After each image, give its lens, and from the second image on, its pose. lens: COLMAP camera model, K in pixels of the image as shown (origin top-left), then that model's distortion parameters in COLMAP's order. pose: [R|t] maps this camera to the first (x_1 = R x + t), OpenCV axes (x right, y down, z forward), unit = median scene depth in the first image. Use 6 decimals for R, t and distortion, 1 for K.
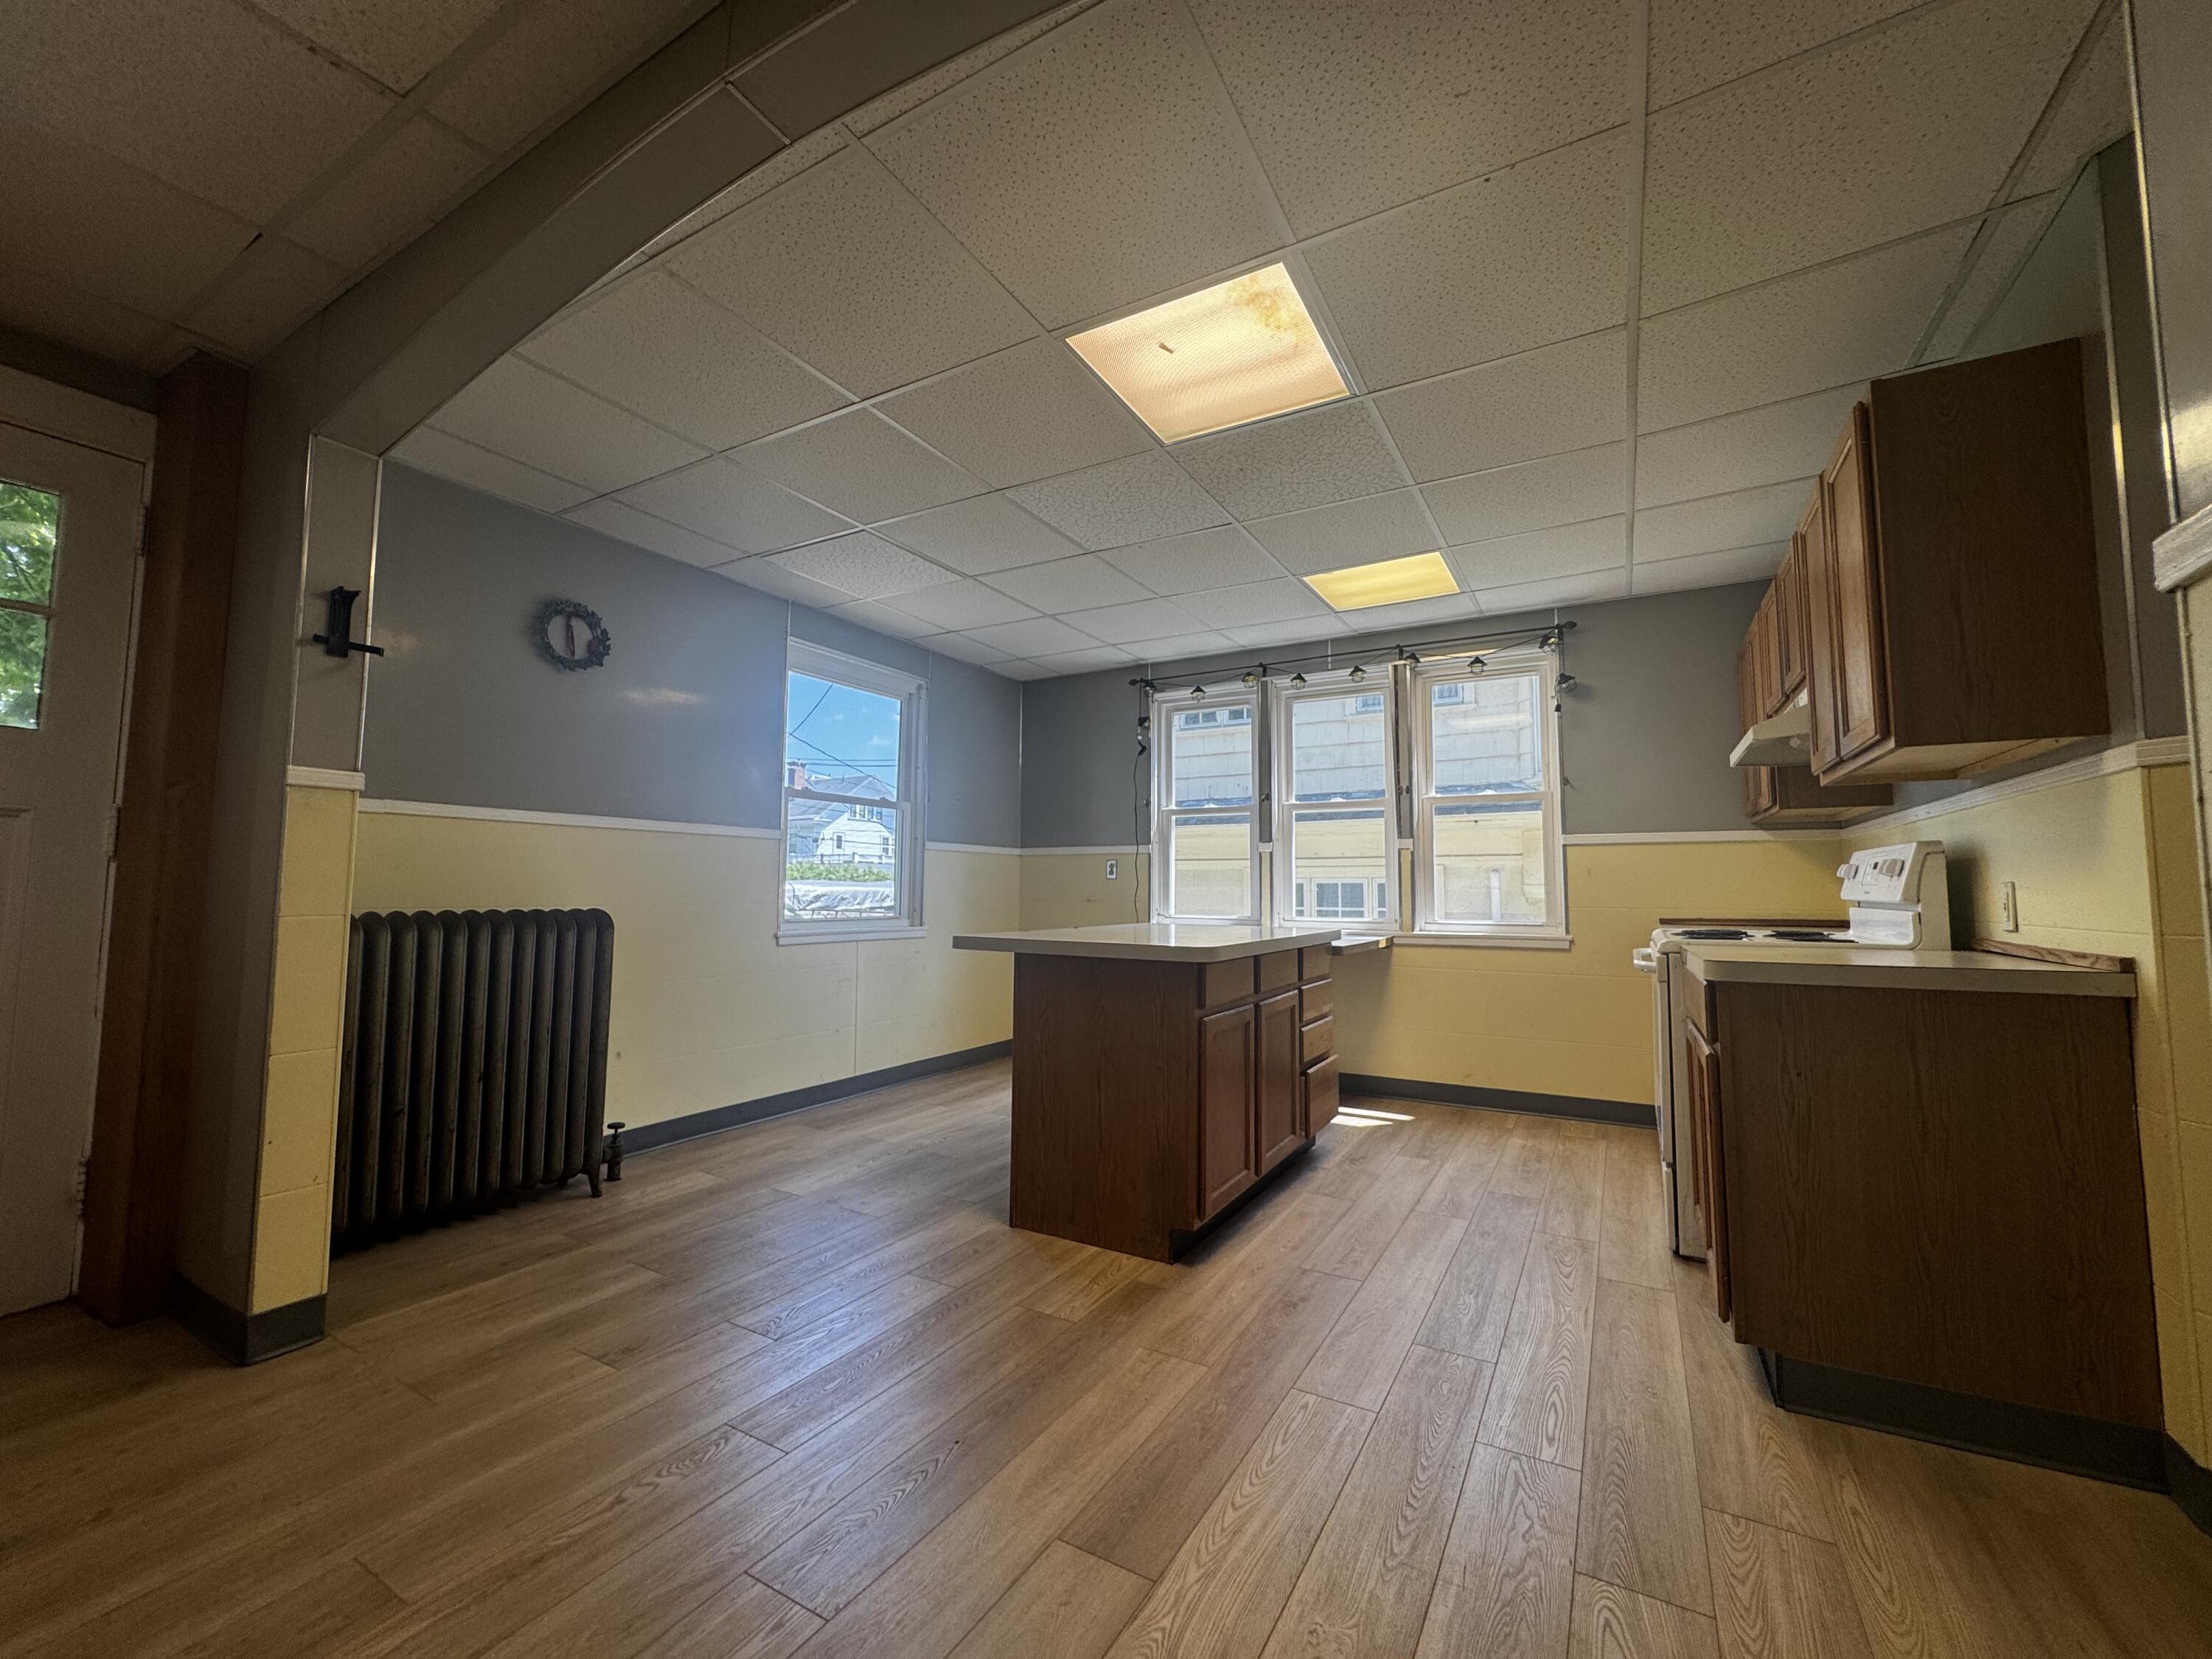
lens RADIAL K [[884.5, 0, 1102.9], [0, 884.5, 825.4], [0, 0, 1]] dist [-0.005306, 0.000405]
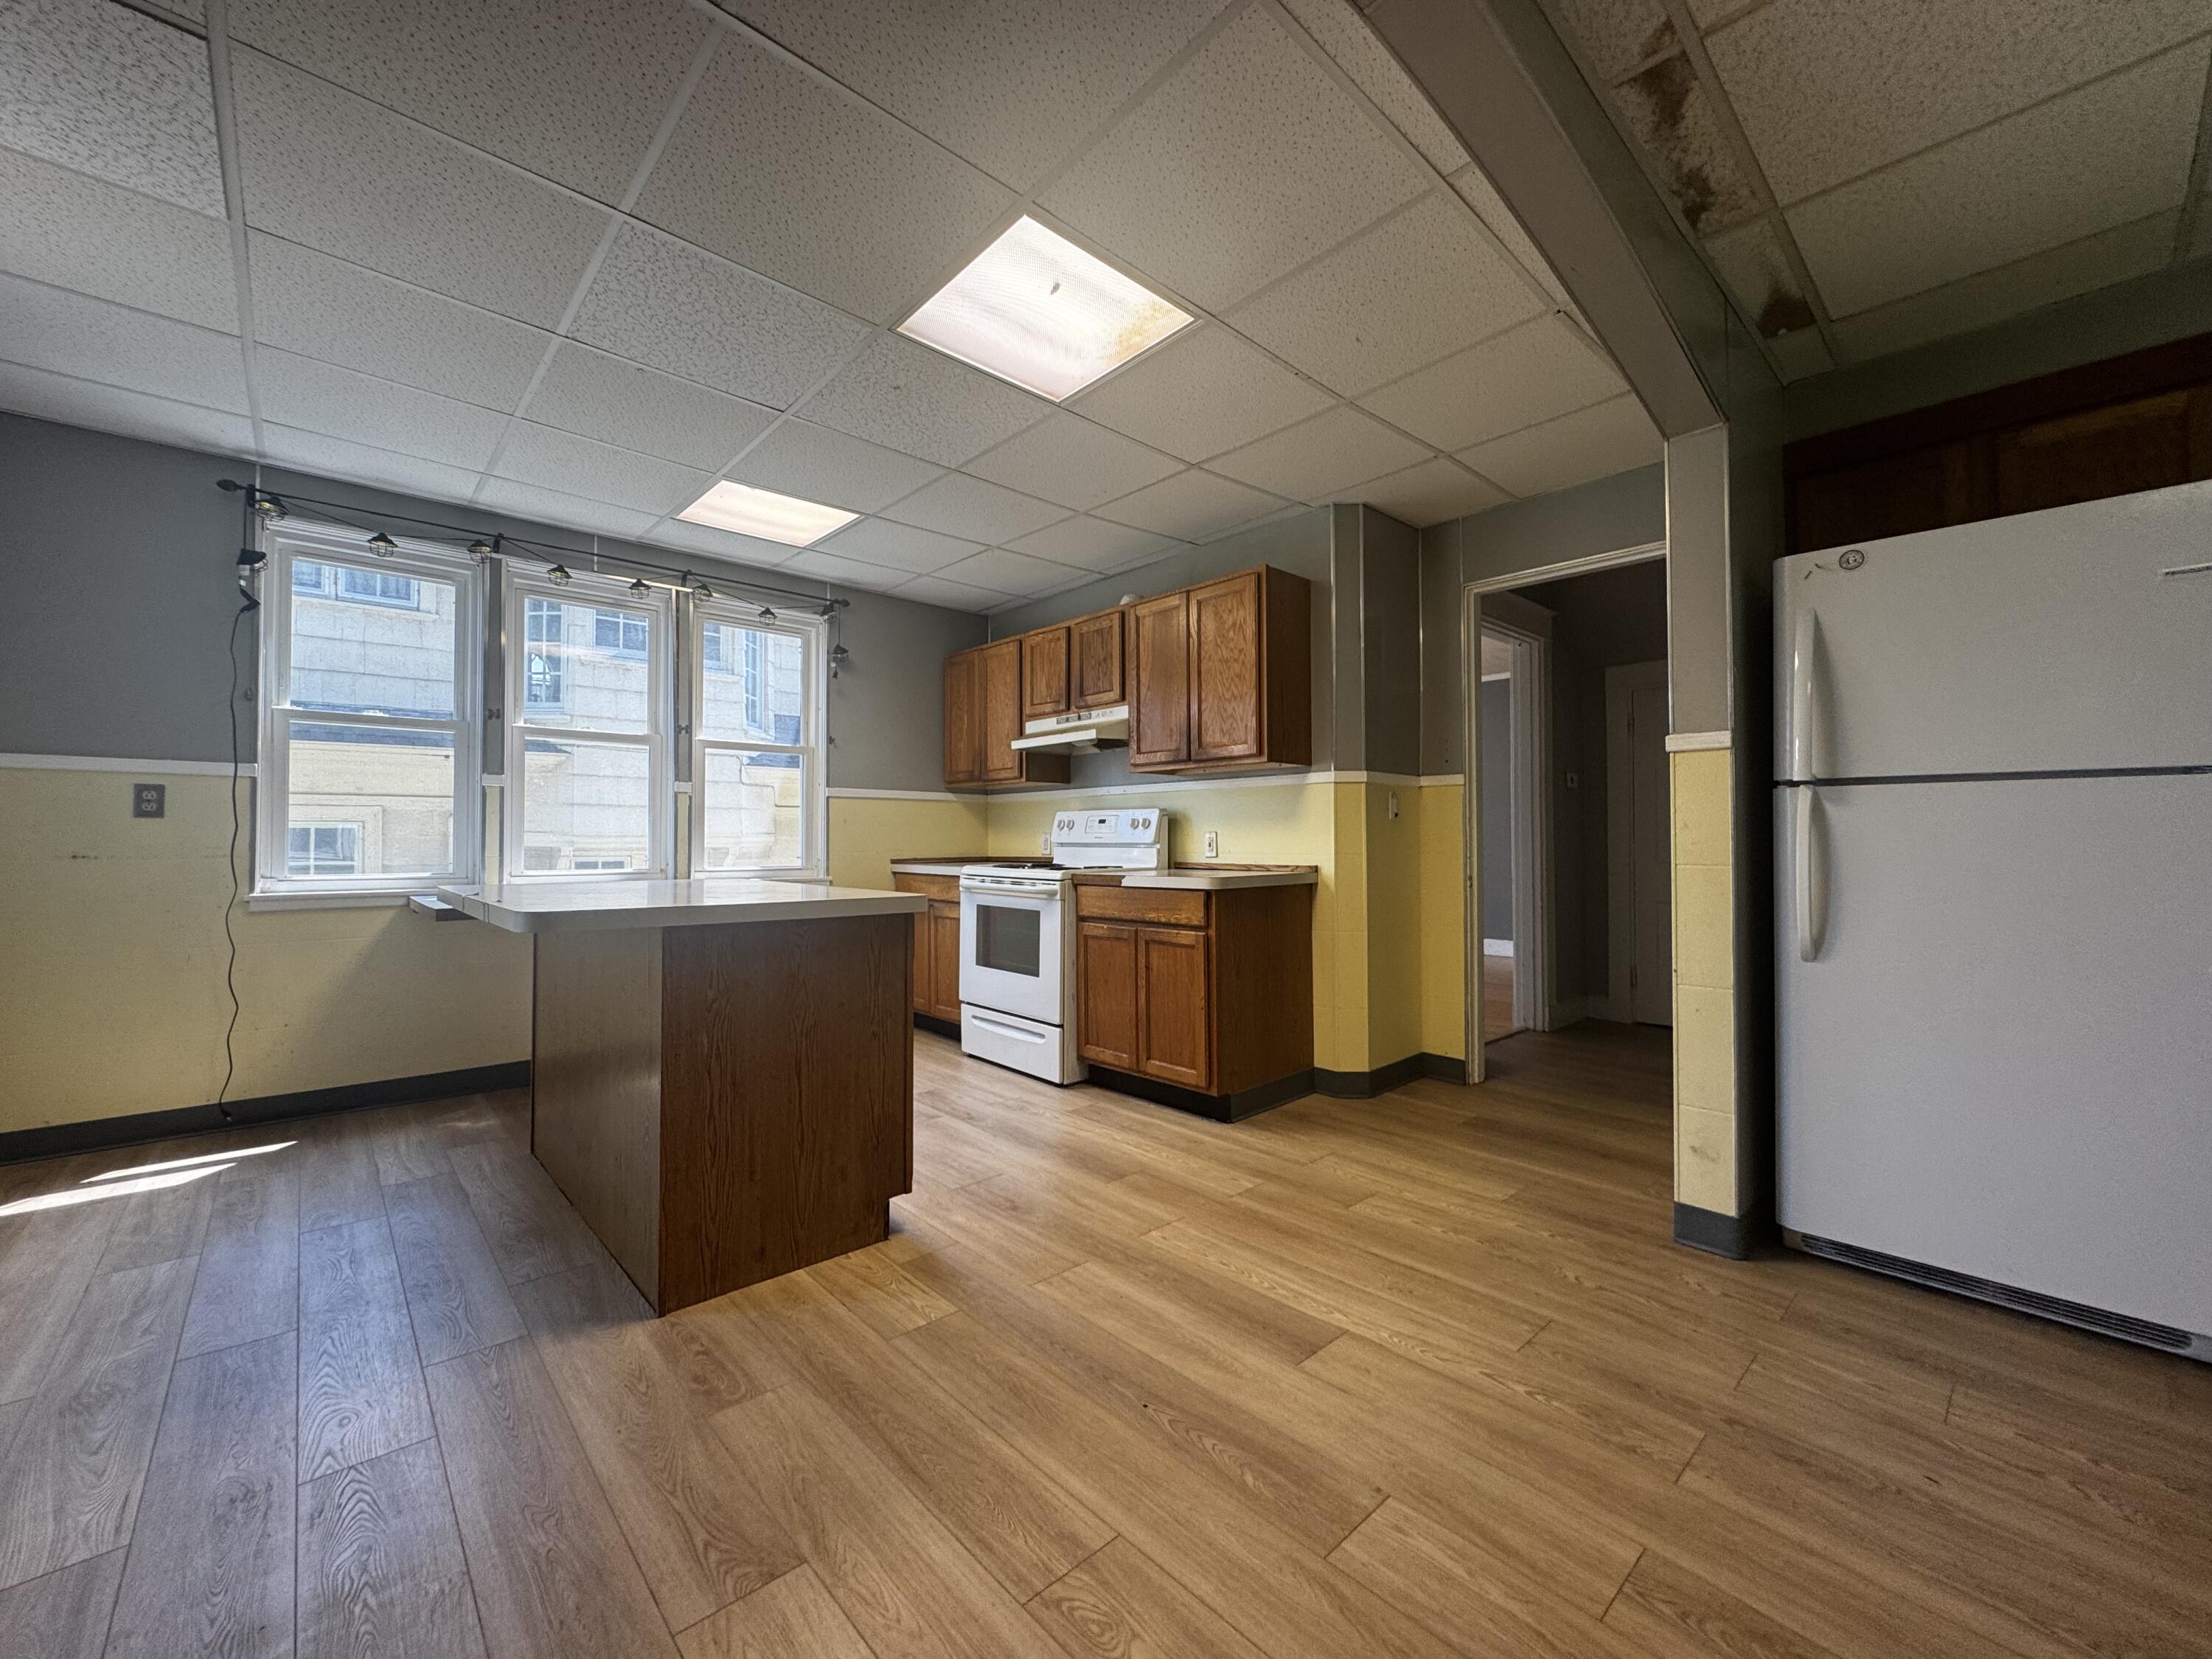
lens RADIAL K [[884.5, 0, 1108.6], [0, 884.5, 827.1], [0, 0, 1]] dist [-0.005306, 0.000405]
pose [[0.293945, 0.009919, 0.955771, -0.652053], [-0.068190, 0.997616, 0.010618, 0.035587], [-0.953387, -0.068295, 0.293921, 0.471070]]
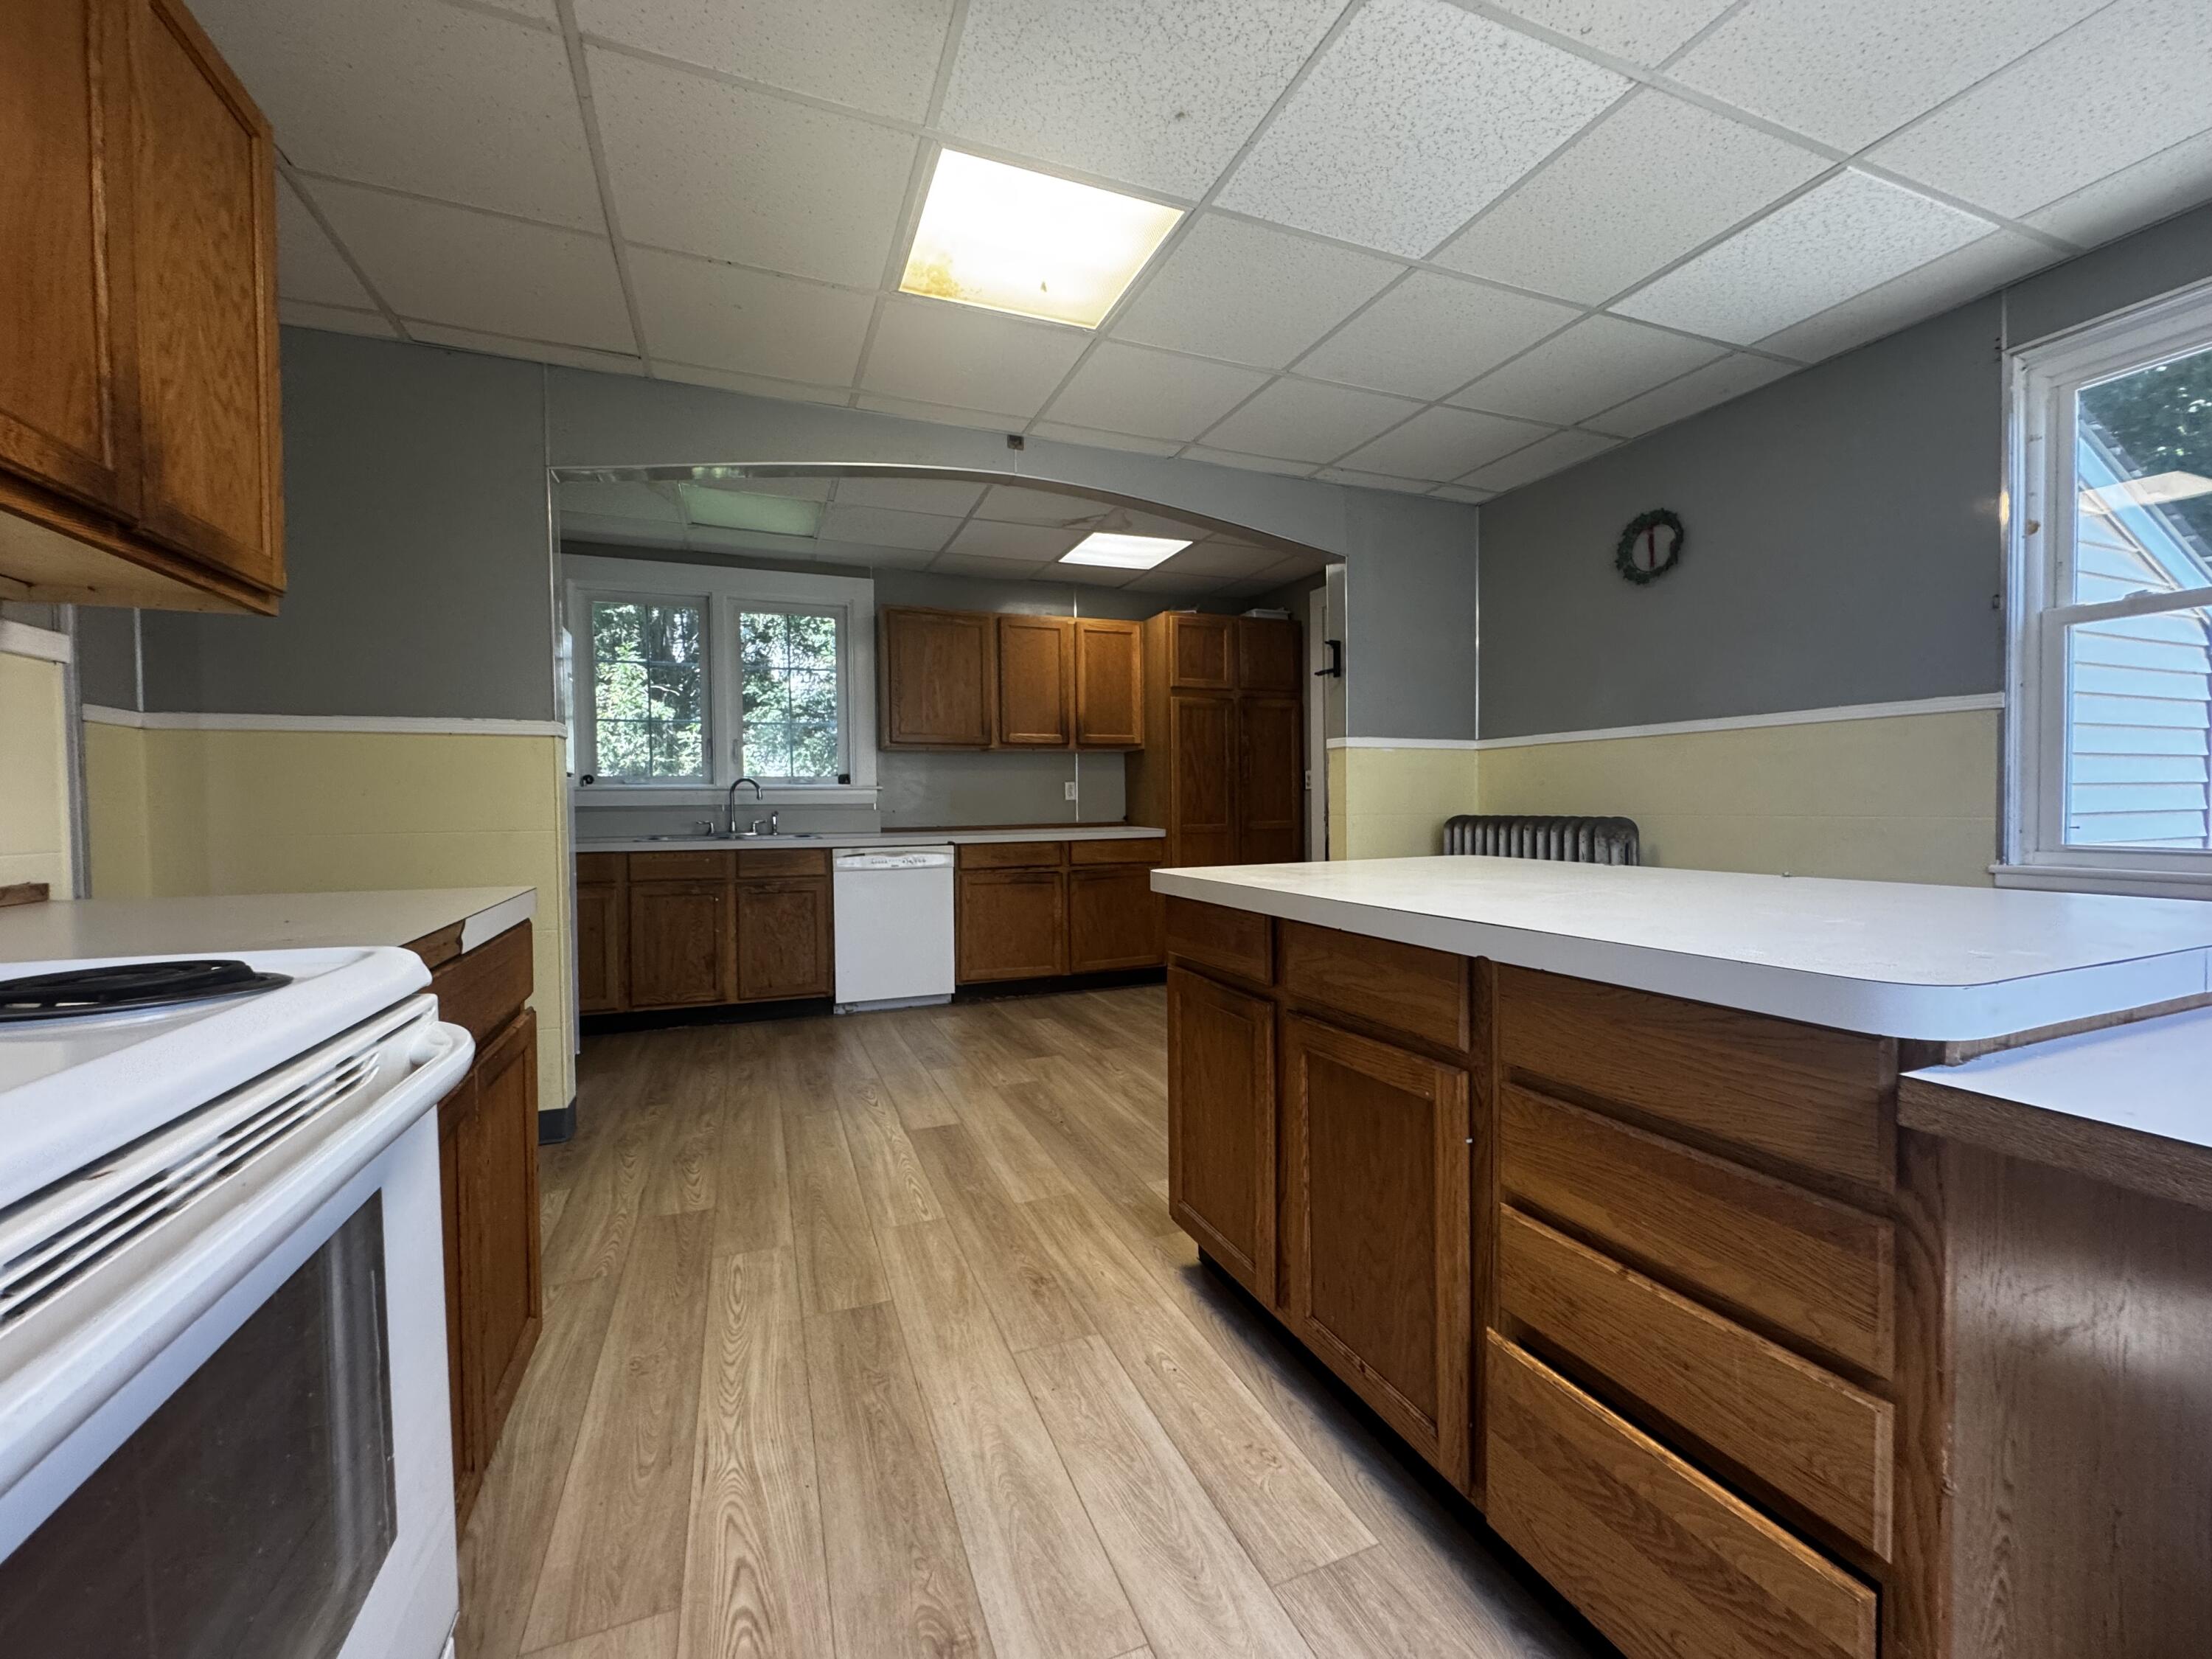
lens RADIAL K [[884.5, 0, 1109.8], [0, 884.5, 828.8], [0, 0, 1]] dist [-0.005306, 0.000405]
pose [[-0.607541, 0.021586, -0.793995, 0.670169], [0.064827, 0.997643, -0.022480, 0.101946], [0.791638, -0.065130, -0.607509, 1.275418]]
